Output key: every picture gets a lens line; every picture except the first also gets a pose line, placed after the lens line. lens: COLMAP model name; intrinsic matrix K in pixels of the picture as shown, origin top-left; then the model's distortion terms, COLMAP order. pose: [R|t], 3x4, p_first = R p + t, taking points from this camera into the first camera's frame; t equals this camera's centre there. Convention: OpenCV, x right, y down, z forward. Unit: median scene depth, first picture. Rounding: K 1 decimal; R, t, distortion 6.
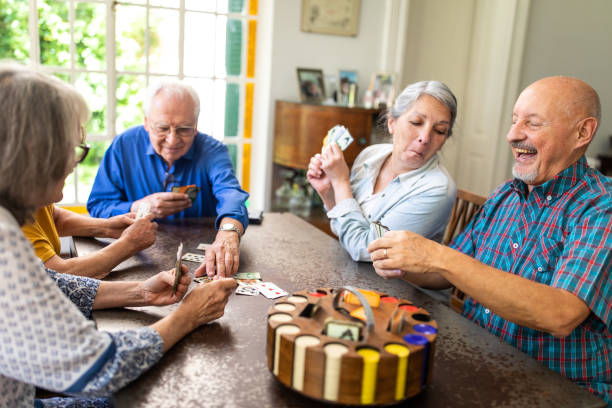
lens RADIAL K [[583.4, 0, 306.0], [0, 583.4, 204.0], [0, 0, 1]] dist [-0.008662, -0.003935]
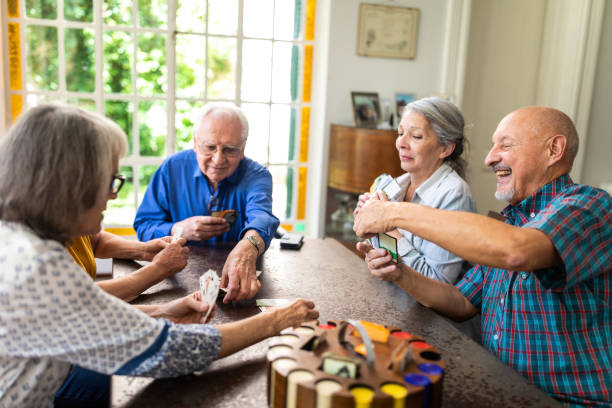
lens RADIAL K [[583.4, 0, 306.0], [0, 583.4, 204.0], [0, 0, 1]] dist [-0.008662, -0.003935]
pose [[0.991649, 0.009572, -0.128610, 0.065273], [-0.014421, 0.999218, -0.036819, -0.007013], [0.128157, 0.038366, 0.991012, 0.017170]]
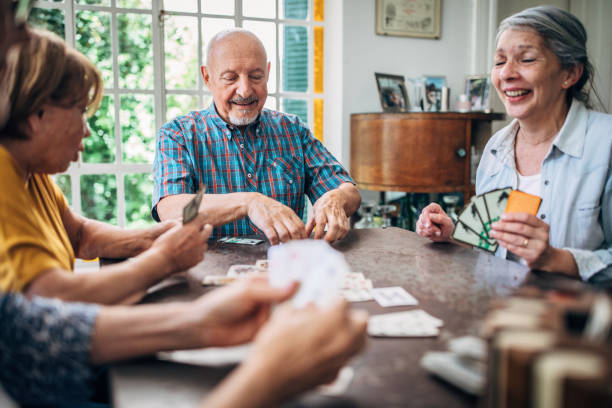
lens RADIAL K [[583.4, 0, 306.0], [0, 583.4, 204.0], [0, 0, 1]] dist [-0.008662, -0.003935]
pose [[0.993441, -0.053370, -0.101129, -0.067627], [0.042690, 0.993558, -0.104979, 0.065784], [0.106080, 0.099973, 0.989319, 0.308083]]
